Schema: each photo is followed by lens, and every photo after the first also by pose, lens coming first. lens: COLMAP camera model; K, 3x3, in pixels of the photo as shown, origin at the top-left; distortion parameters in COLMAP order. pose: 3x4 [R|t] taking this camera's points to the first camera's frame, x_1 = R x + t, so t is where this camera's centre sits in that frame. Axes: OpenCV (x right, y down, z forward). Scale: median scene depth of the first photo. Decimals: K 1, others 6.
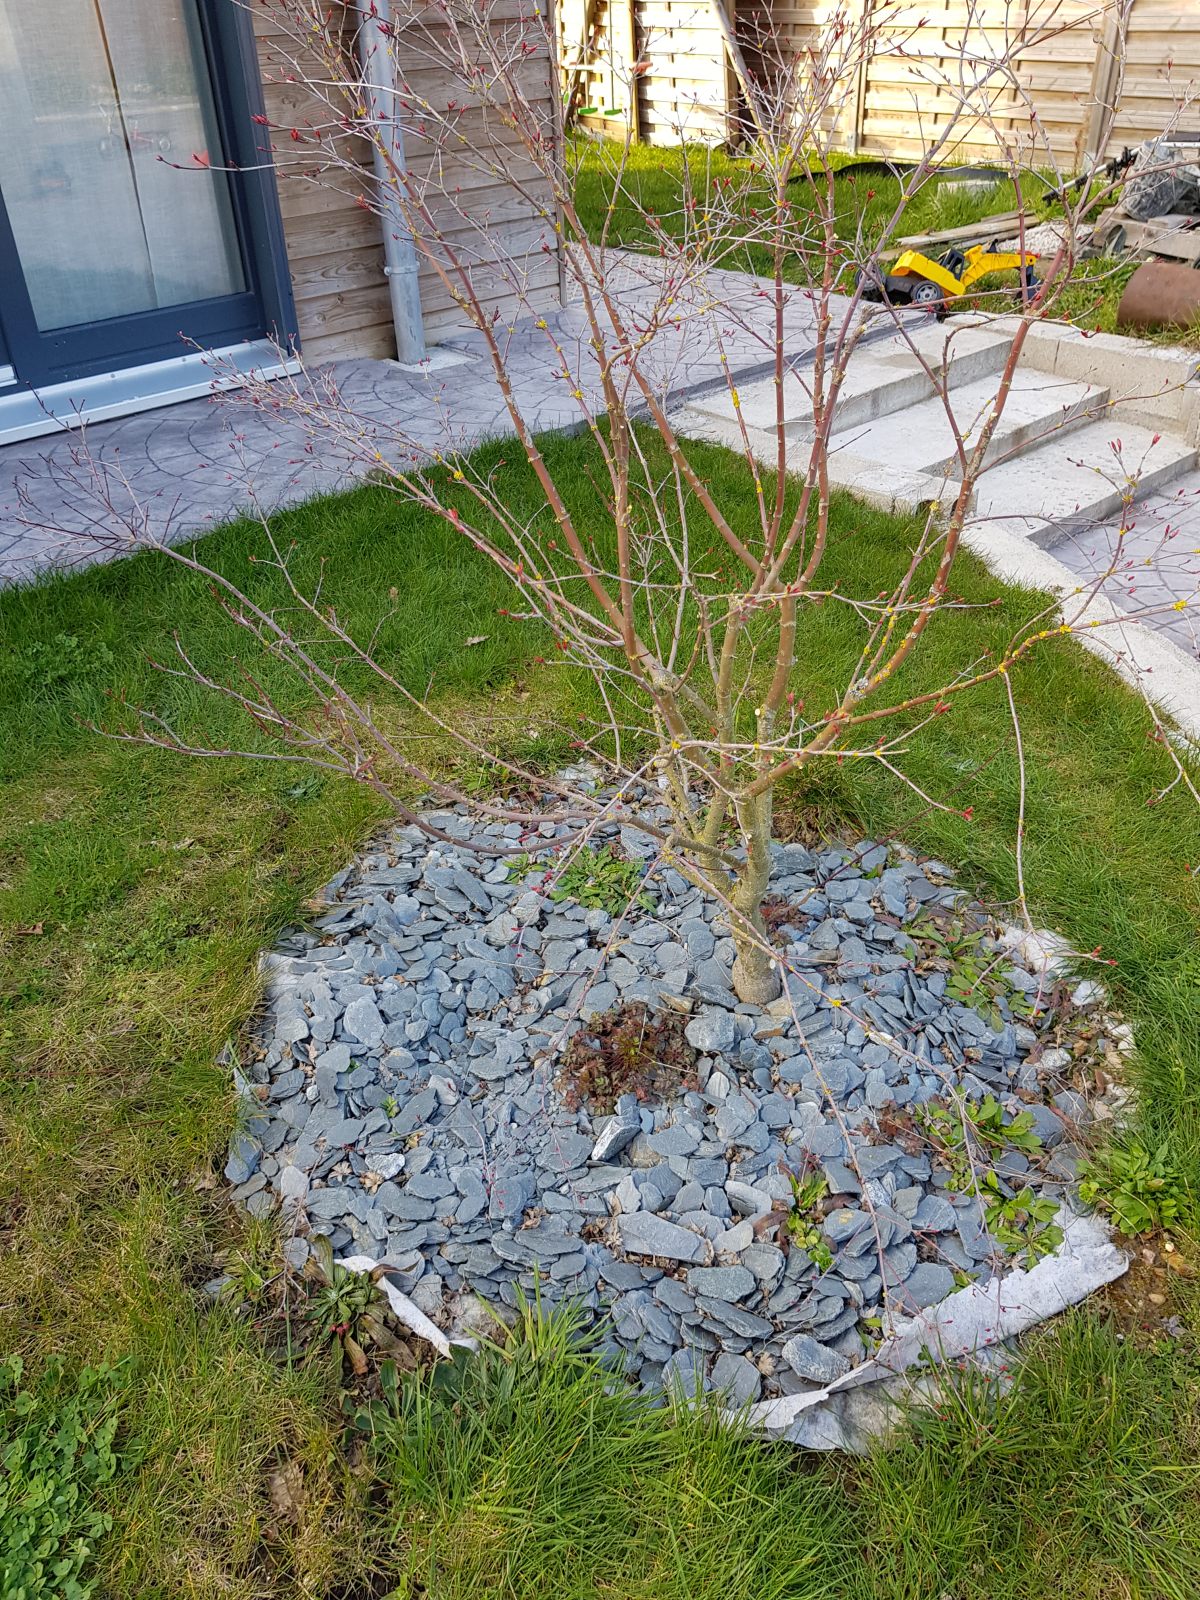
lens RADIAL K [[1245.7, 0, 599.3], [0, 1245.7, 774.3], [0, 0, 1]] dist [0.085753, -0.157383]
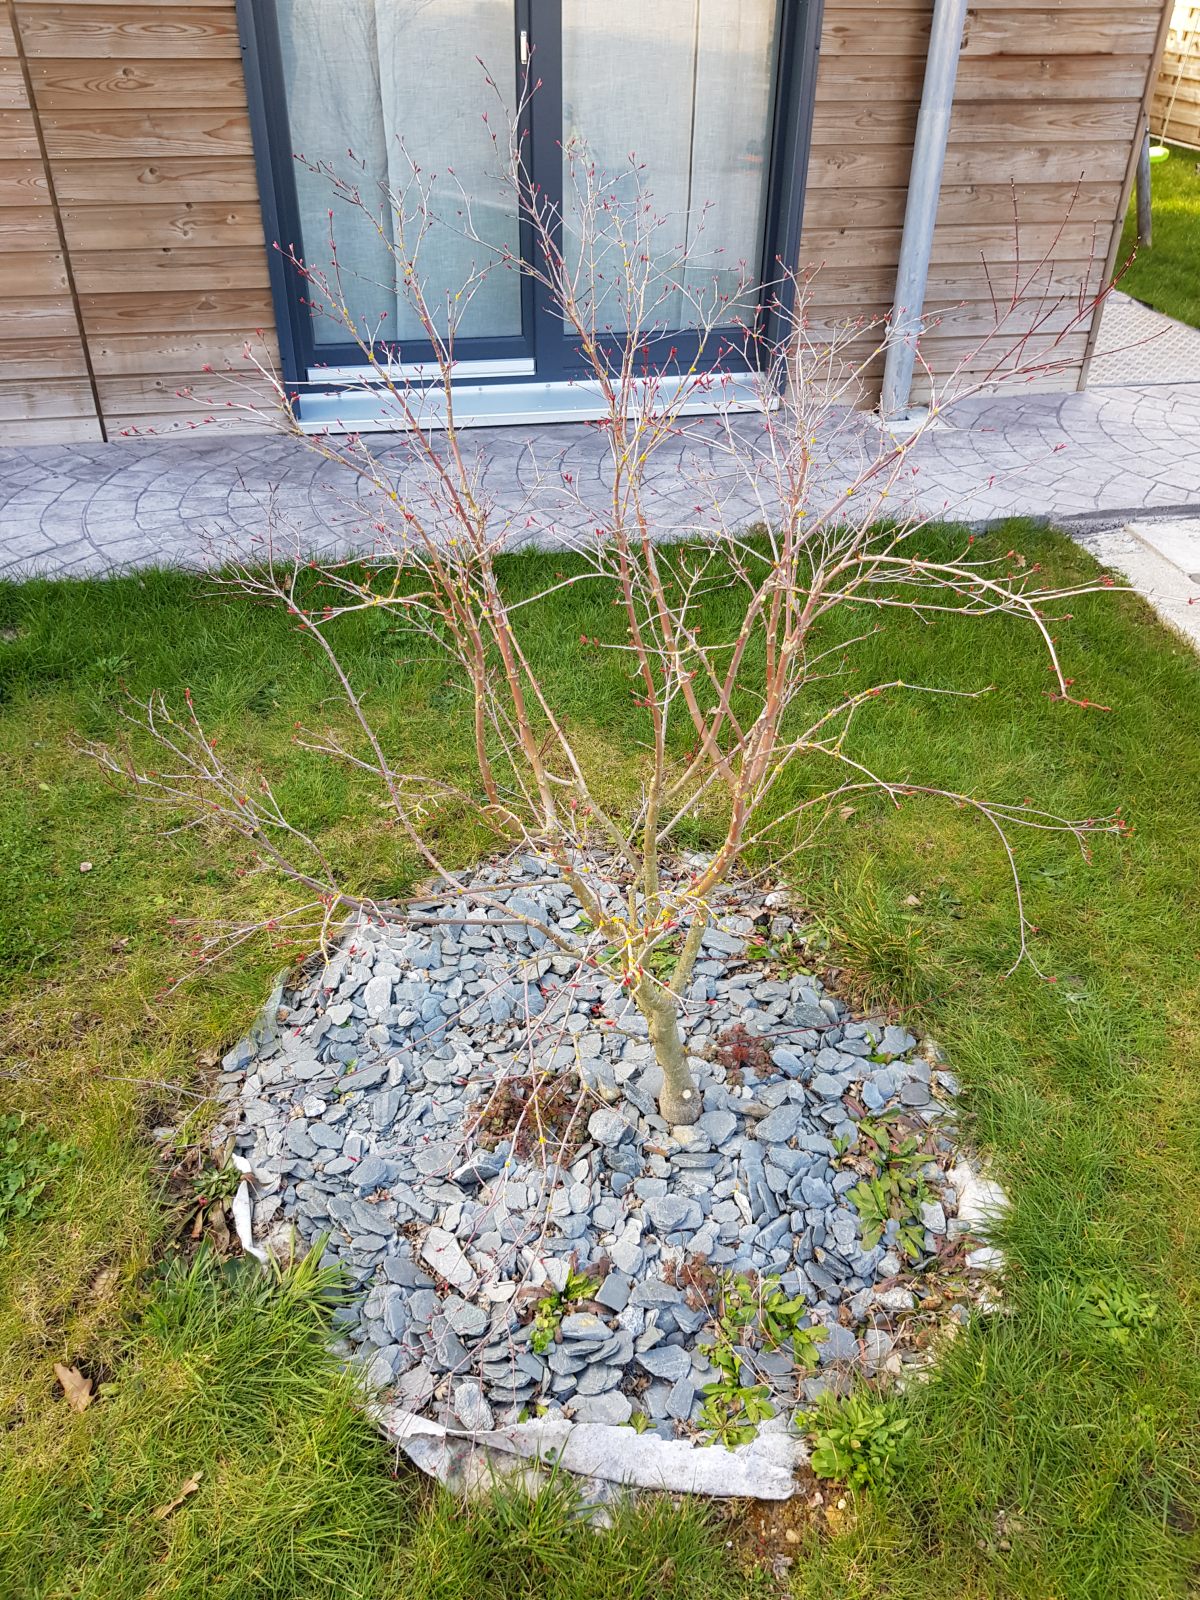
lens RADIAL K [[1245.7, 0, 599.3], [0, 1245.7, 774.3], [0, 0, 1]] dist [0.085753, -0.157383]
pose [[0.850544, 0.325544, -0.413032, 0.474919], [-0.315194, 0.944244, 0.095165, -0.212605], [0.420983, 0.049243, 0.905731, -0.052675]]
